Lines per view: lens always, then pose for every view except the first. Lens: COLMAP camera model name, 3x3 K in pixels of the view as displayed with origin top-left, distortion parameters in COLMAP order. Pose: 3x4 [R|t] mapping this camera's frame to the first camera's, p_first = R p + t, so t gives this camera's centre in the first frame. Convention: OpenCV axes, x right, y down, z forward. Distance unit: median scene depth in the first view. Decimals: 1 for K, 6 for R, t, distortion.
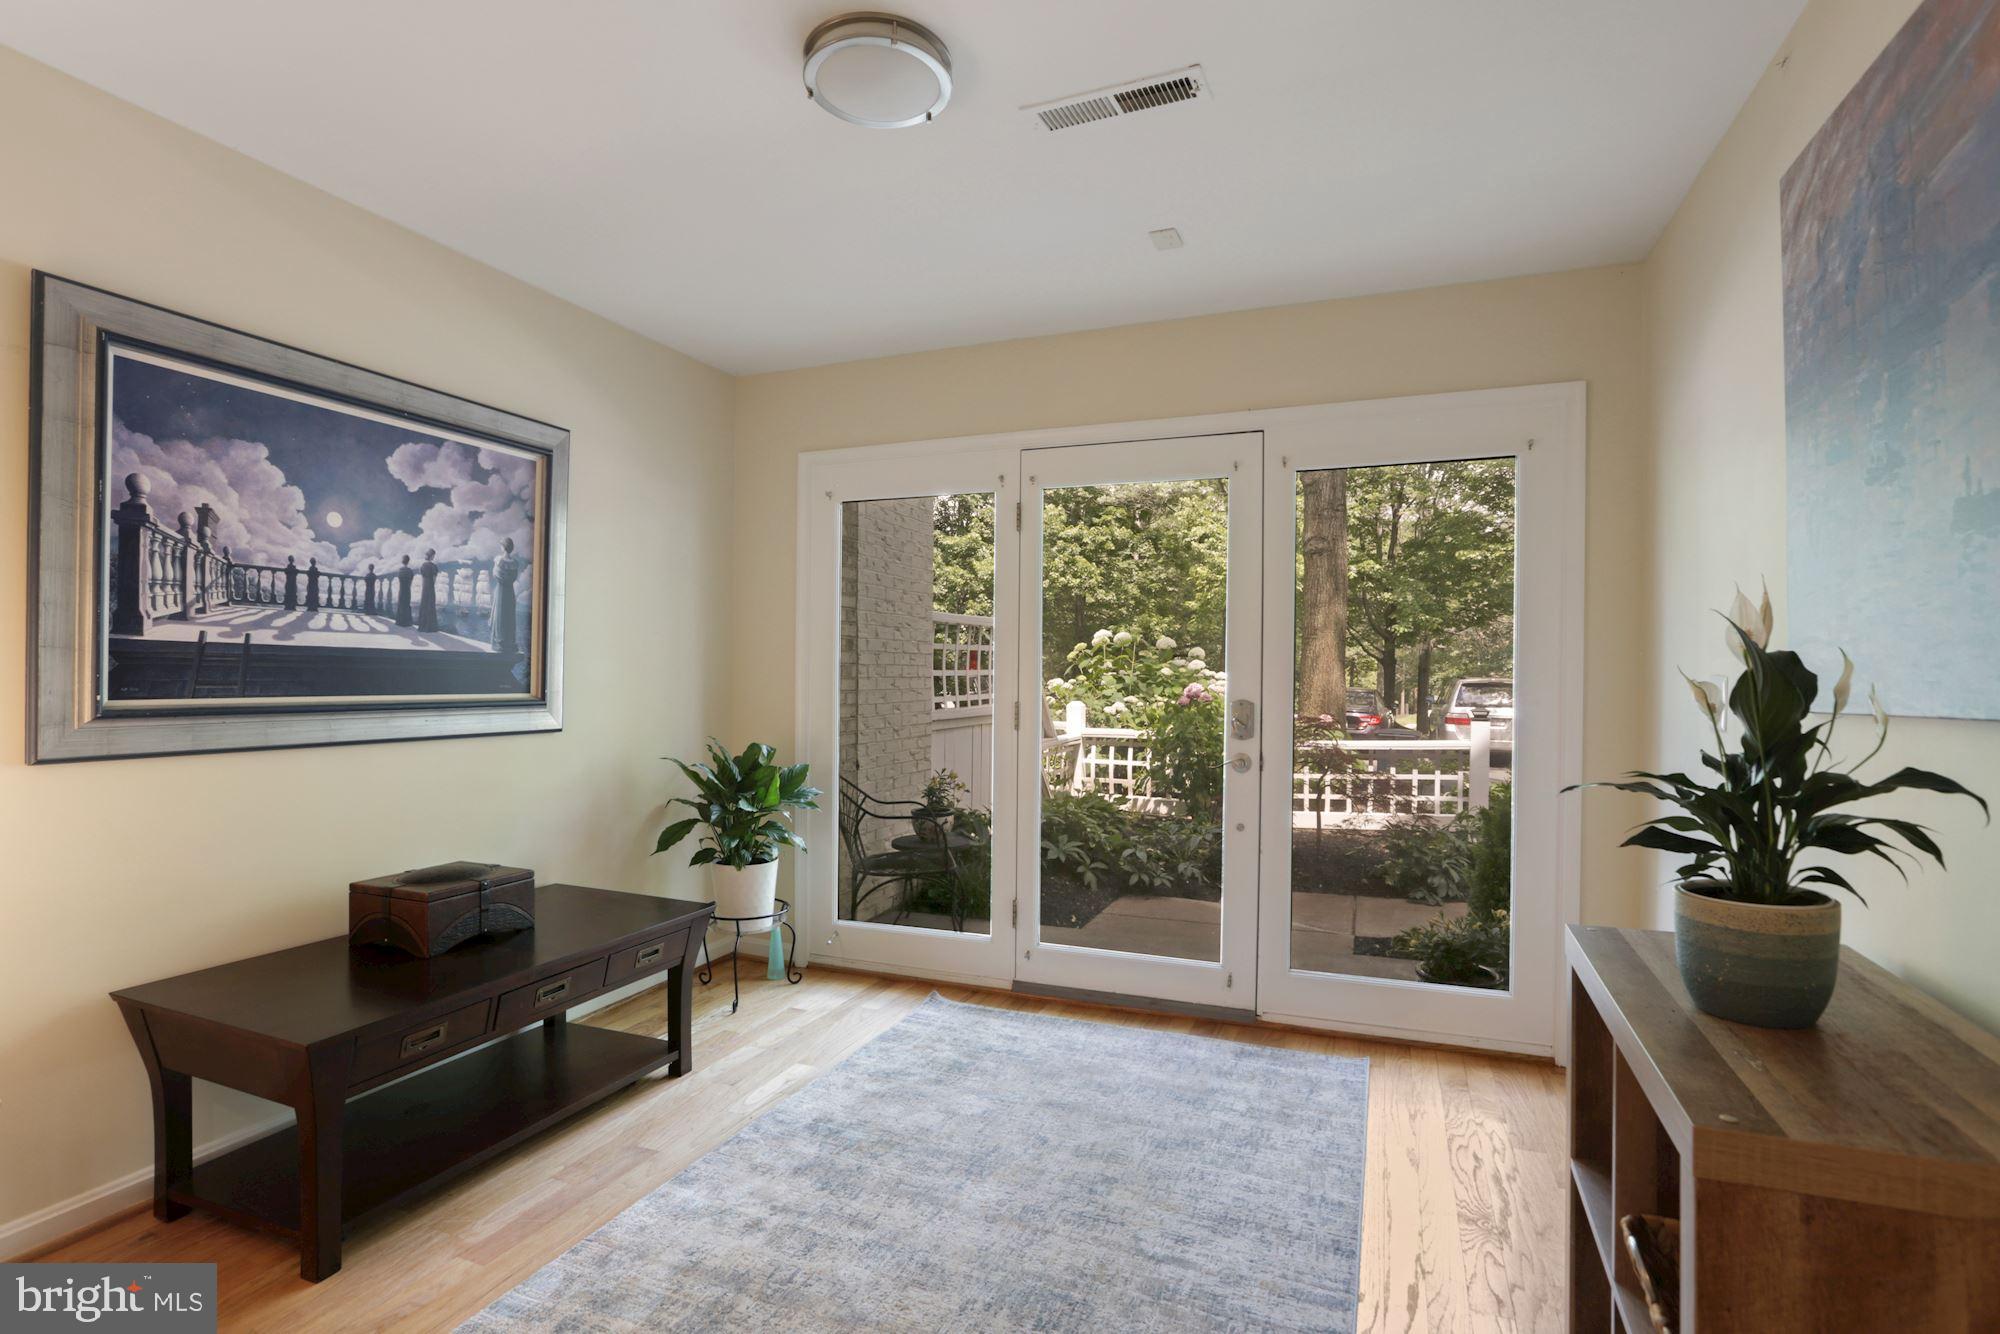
lens RADIAL K [[916.4, 0, 1003.4], [0, 916.4, 669.5], [0, 0, 1]] dist [-0.039049, 0.008907]
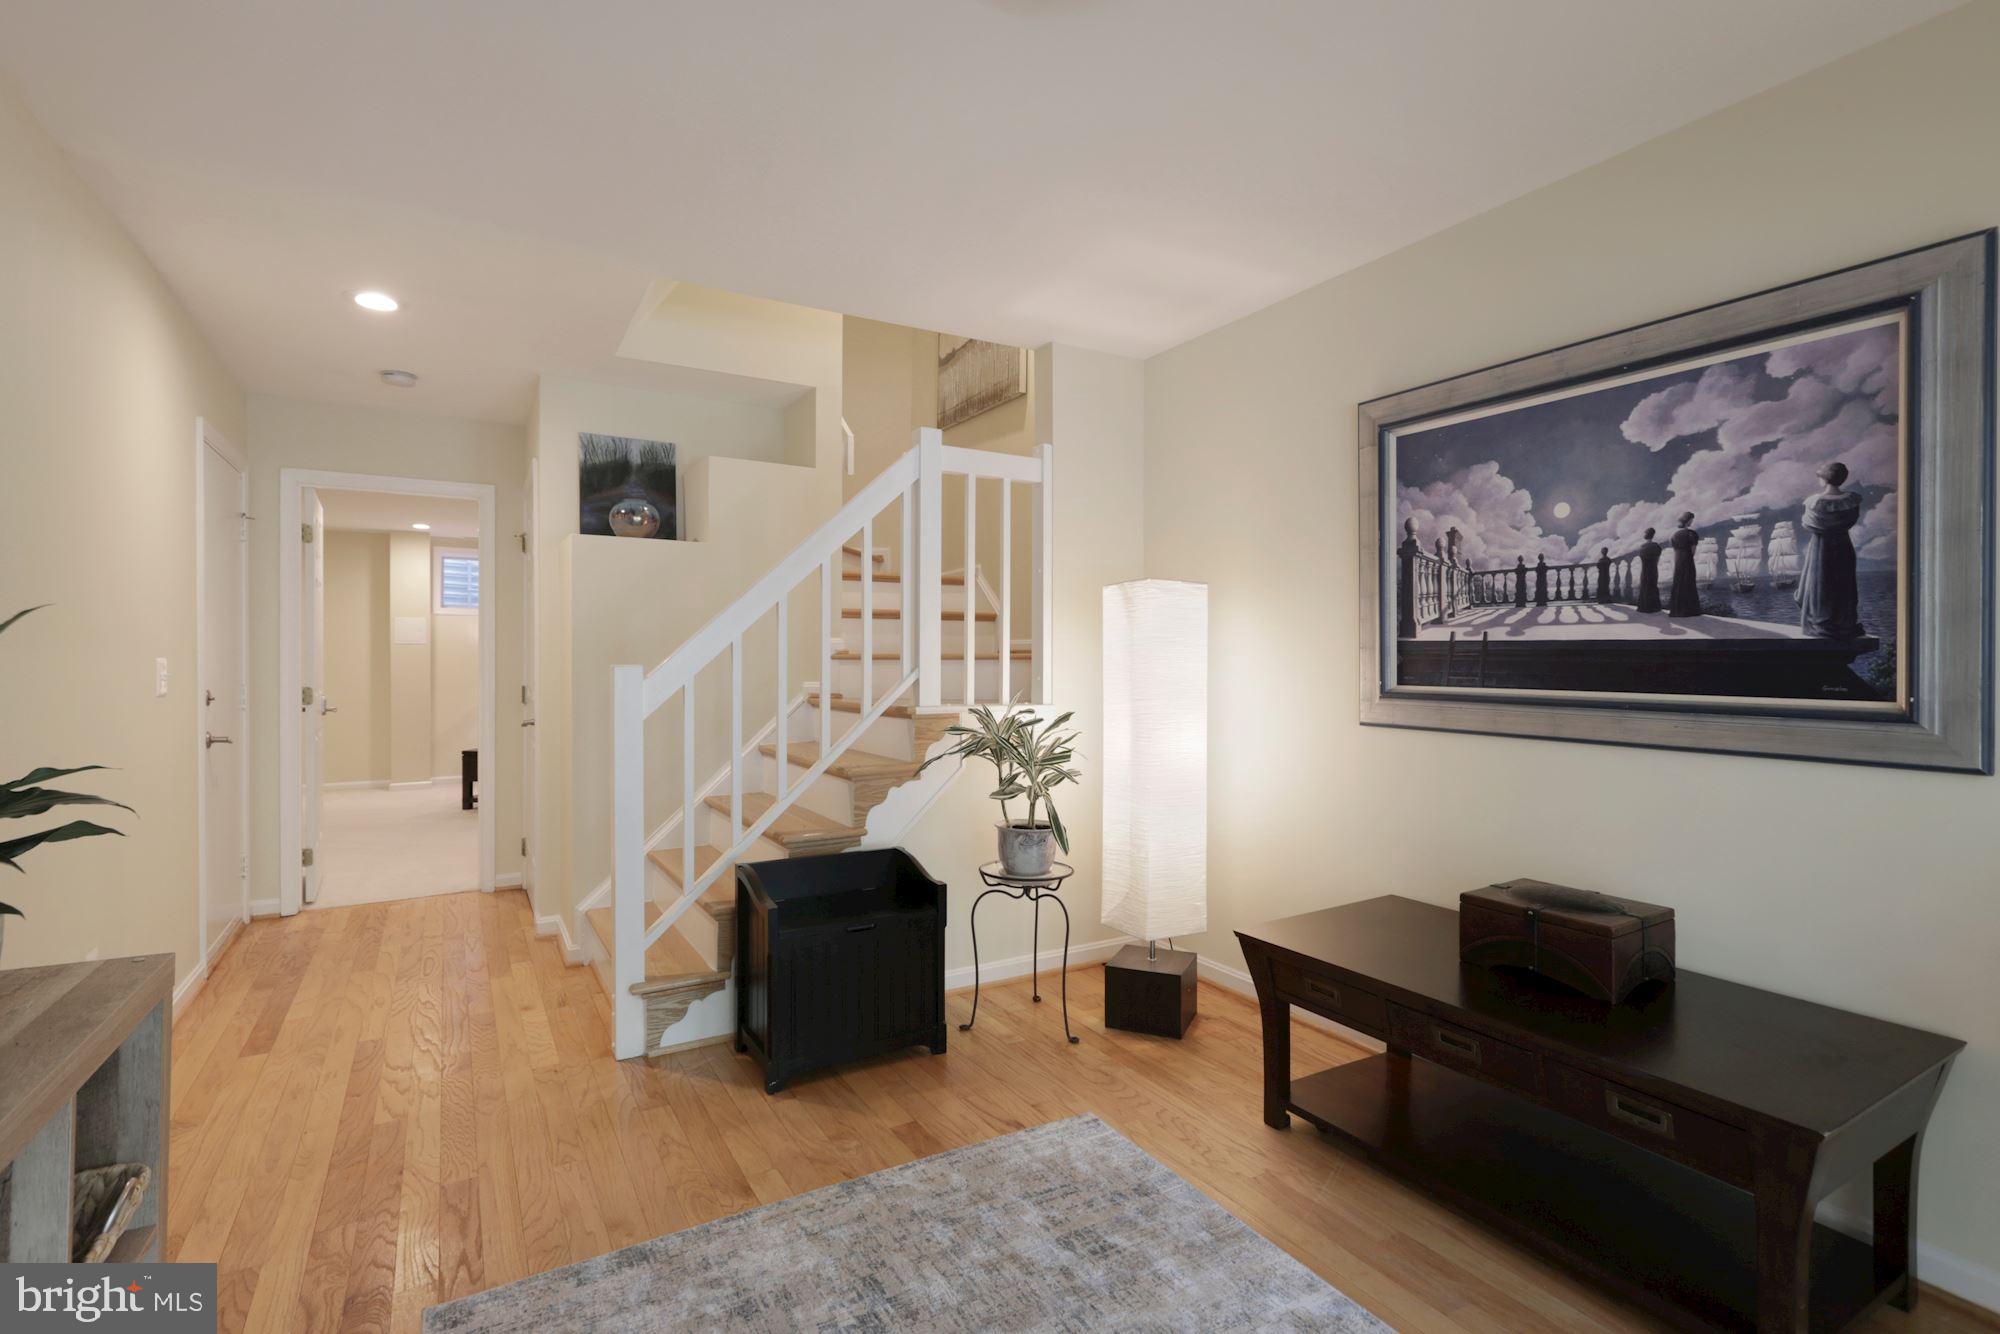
lens RADIAL K [[916.4, 0, 998.1], [0, 916.4, 662.5], [0, 0, 1]] dist [-0.039049, 0.008907]
pose [[-0.615456, -0.005713, -0.788151, 0.410671], [-0.005104, 0.999982, -0.003264, 0.005508], [0.788155, 0.002014, -0.615474, 1.128137]]
